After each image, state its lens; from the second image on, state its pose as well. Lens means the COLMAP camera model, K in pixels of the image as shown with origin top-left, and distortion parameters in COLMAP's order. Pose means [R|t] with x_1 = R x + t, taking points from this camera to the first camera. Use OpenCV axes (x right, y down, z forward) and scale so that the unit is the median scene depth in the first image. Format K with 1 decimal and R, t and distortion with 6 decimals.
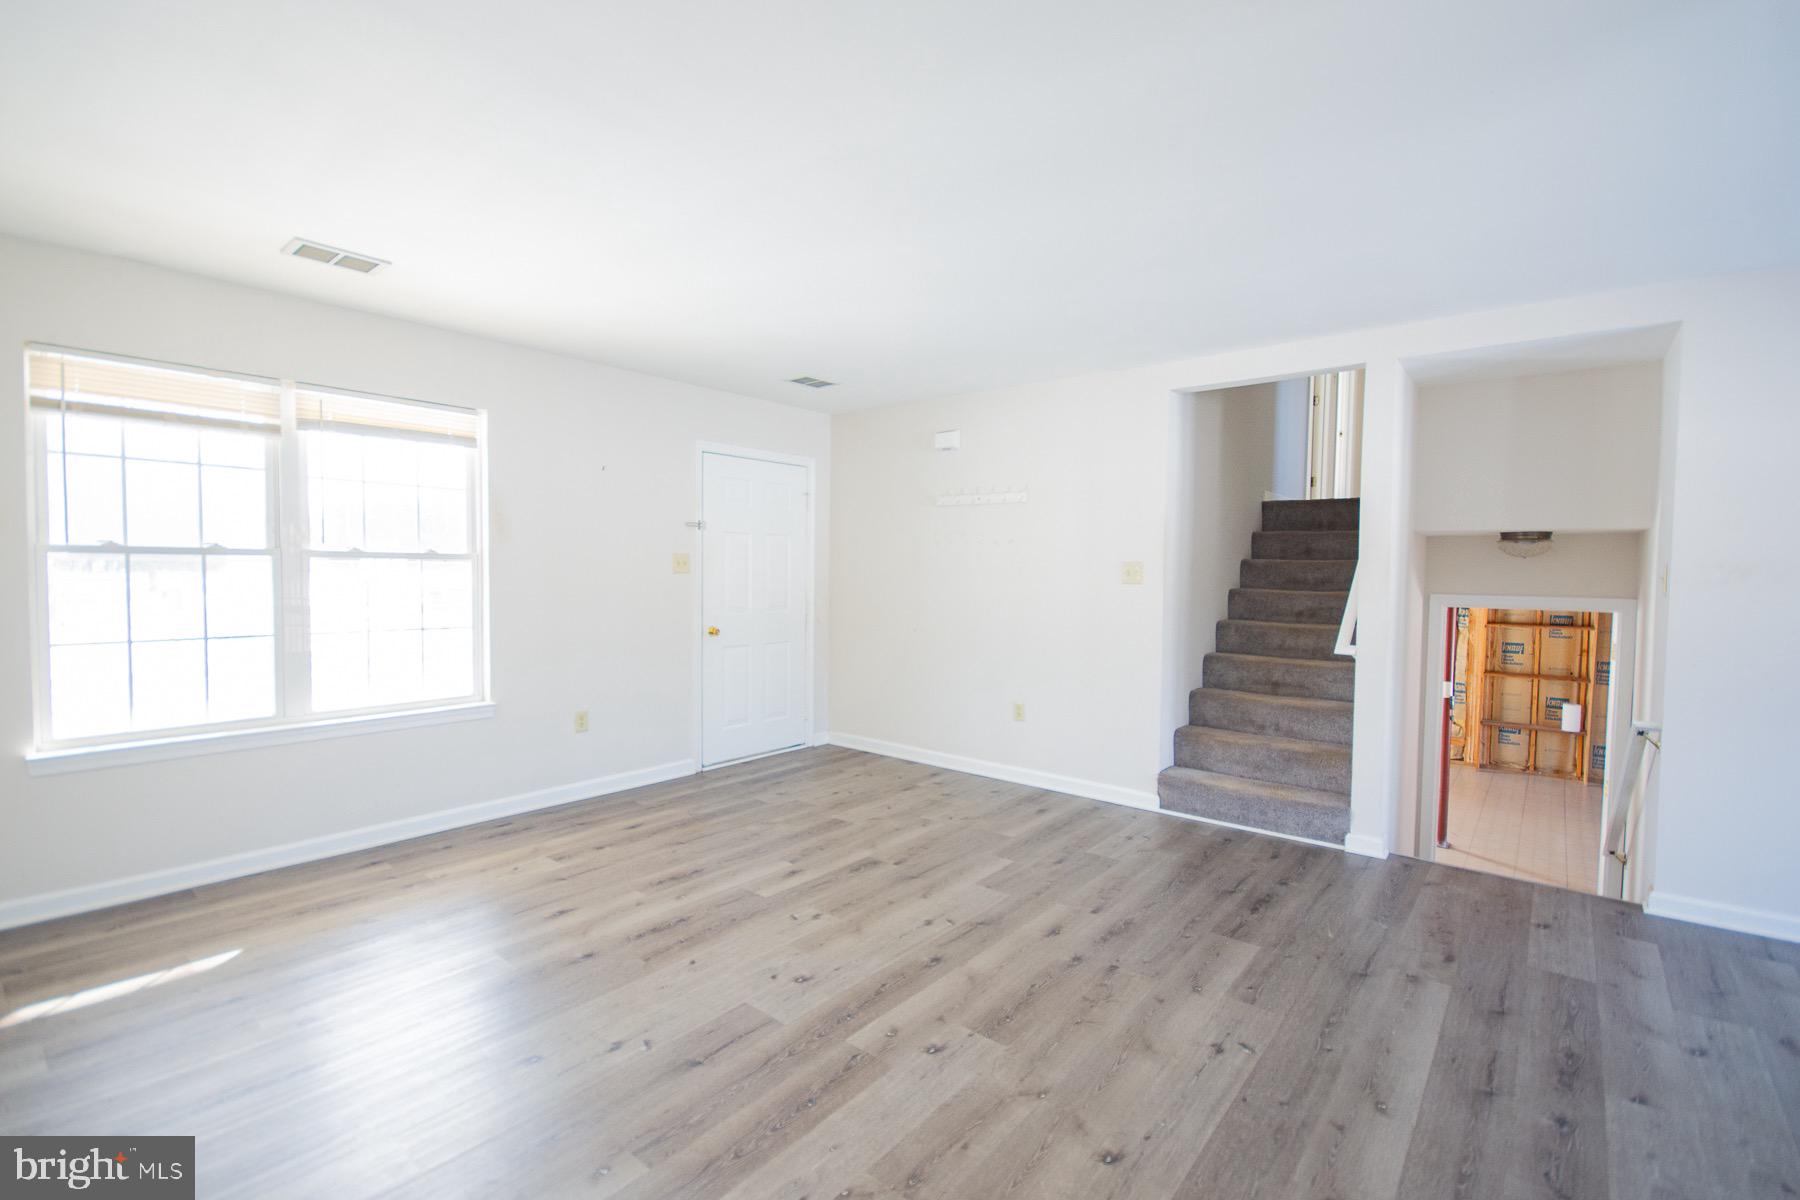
lens RADIAL K [[793.7, 0, 900.2], [0, 793.7, 604.7], [0, 0, 1]] dist [0.021929, -0.019453]
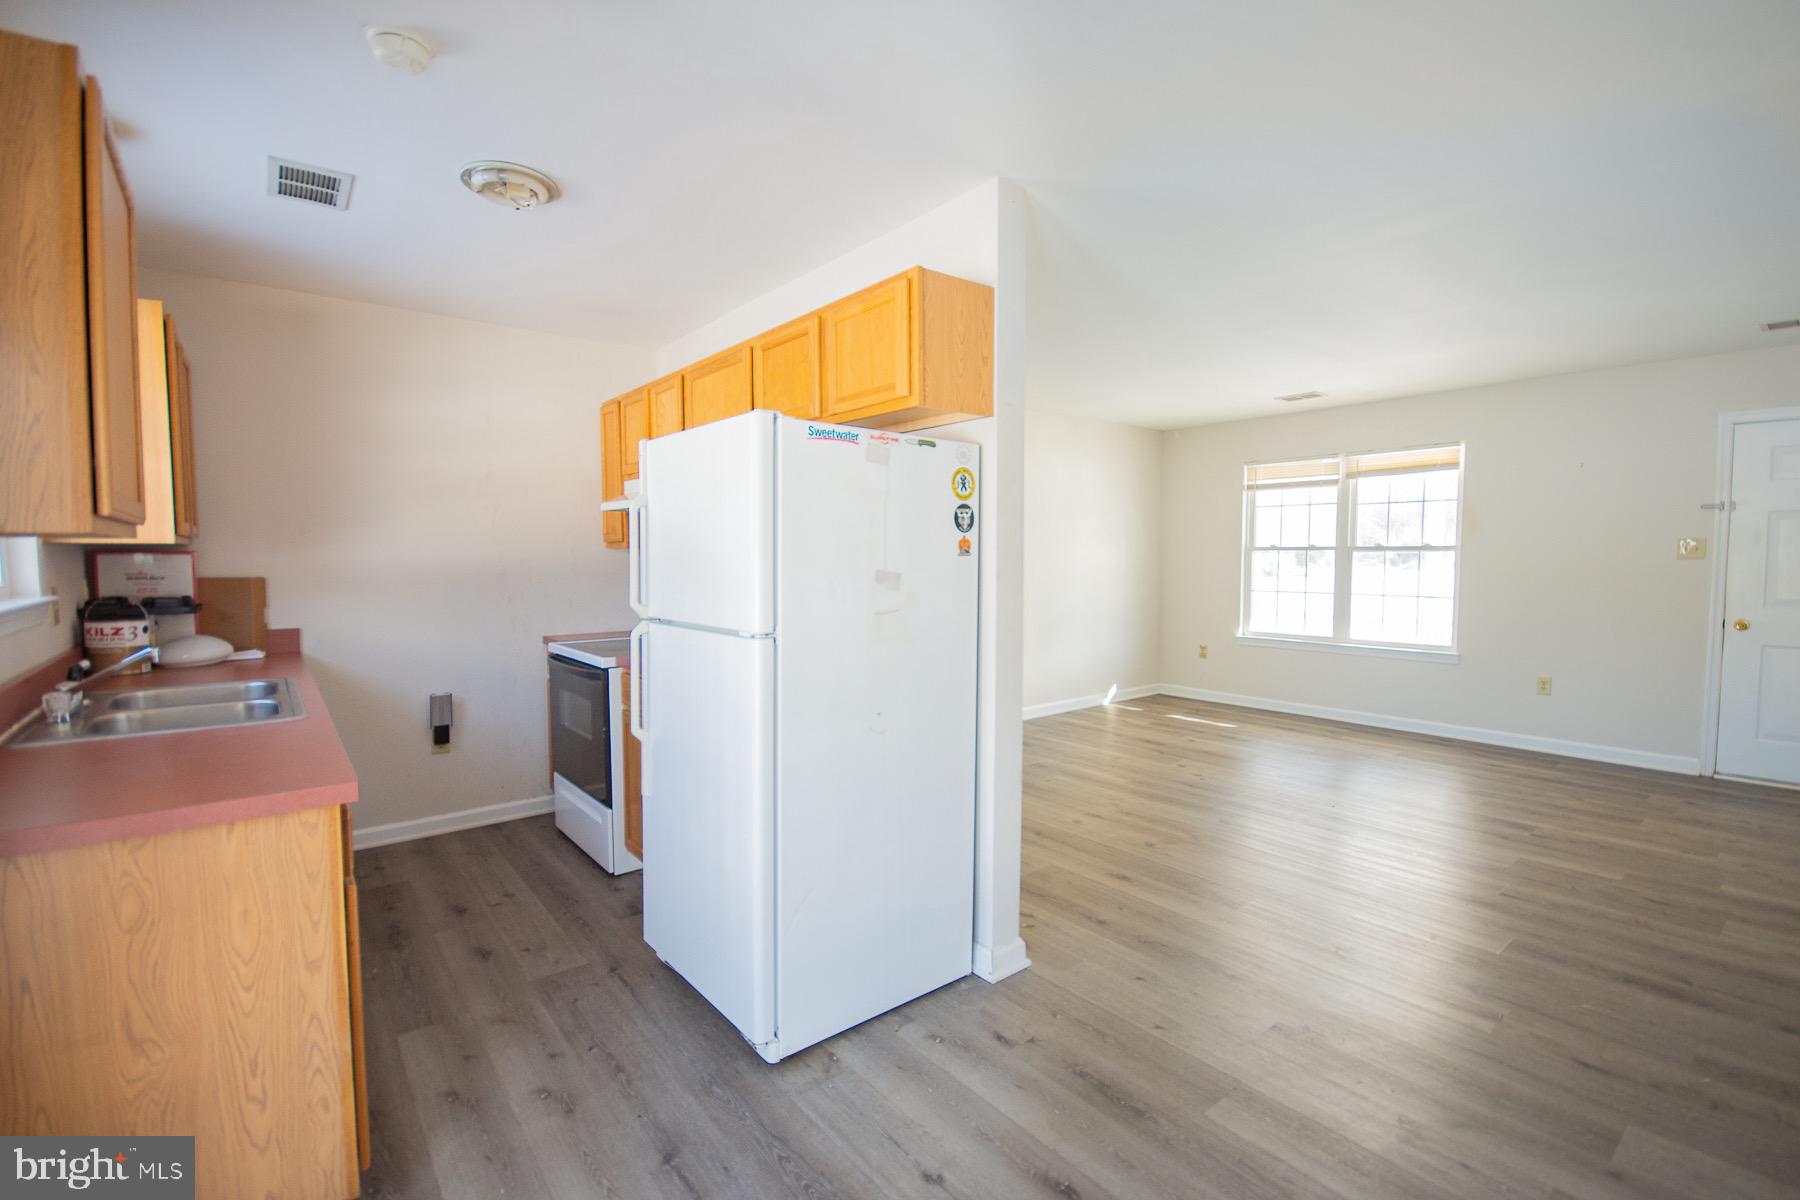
lens RADIAL K [[793.7, 0, 900.2], [0, 793.7, 604.7], [0, 0, 1]] dist [0.021929, -0.019453]
pose [[-0.208017, 0.050307, -0.976831, 1.449012], [-0.044328, 0.997166, 0.060794, -0.003098], [0.977120, 0.055947, -0.205197, 0.475129]]
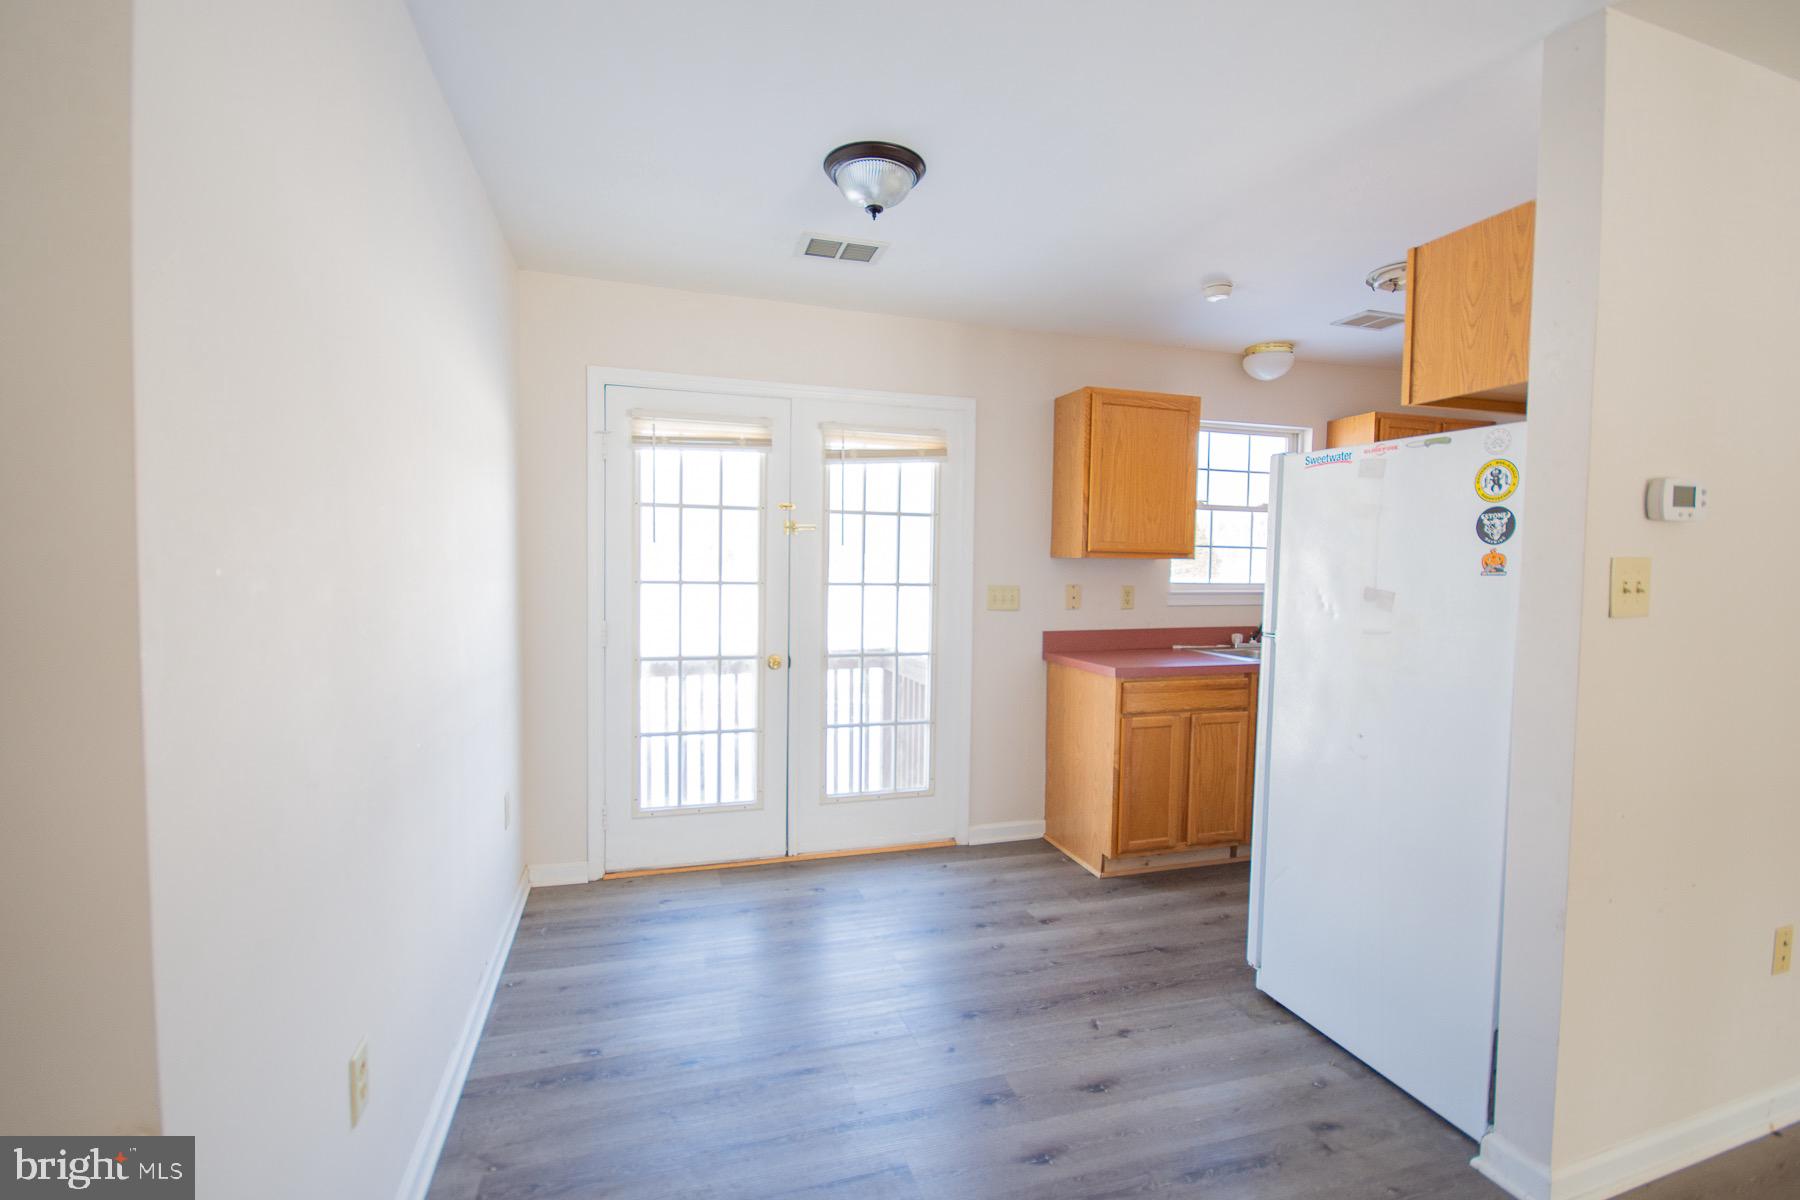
lens RADIAL K [[793.7, 0, 900.2], [0, 793.7, 604.7], [0, 0, 1]] dist [0.021929, -0.019453]
pose [[-0.838930, -0.053039, 0.541648, 0.671204], [0.000039, 0.995234, 0.097516, -0.045048], [-0.544239, 0.081830, -0.834930, 1.145413]]
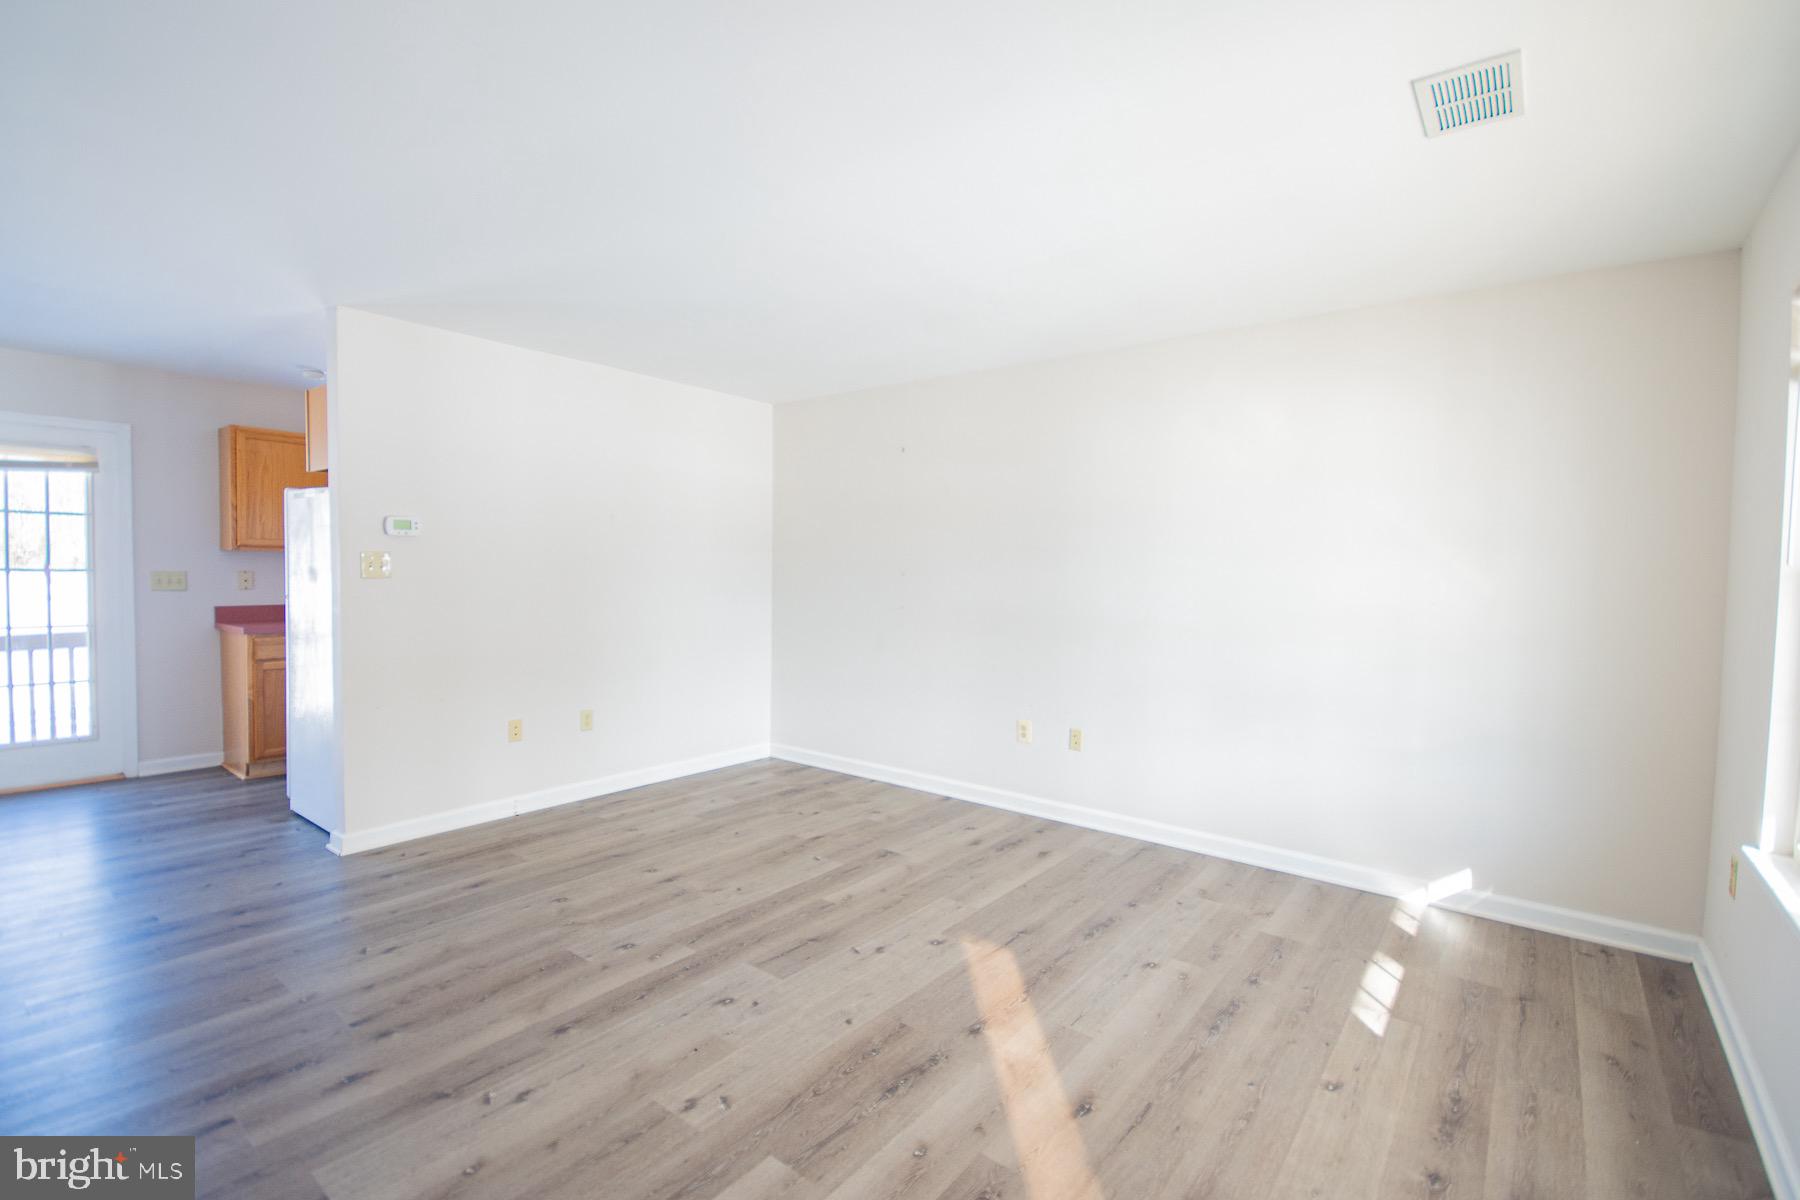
lens RADIAL K [[793.7, 0, 900.2], [0, 793.7, 604.7], [0, 0, 1]] dist [0.021929, -0.019453]
pose [[-0.999226, -0.028034, -0.027580, -0.256242], [-0.030501, 0.995148, 0.093537, -0.083409], [0.024824, 0.094306, -0.995234, 1.675224]]
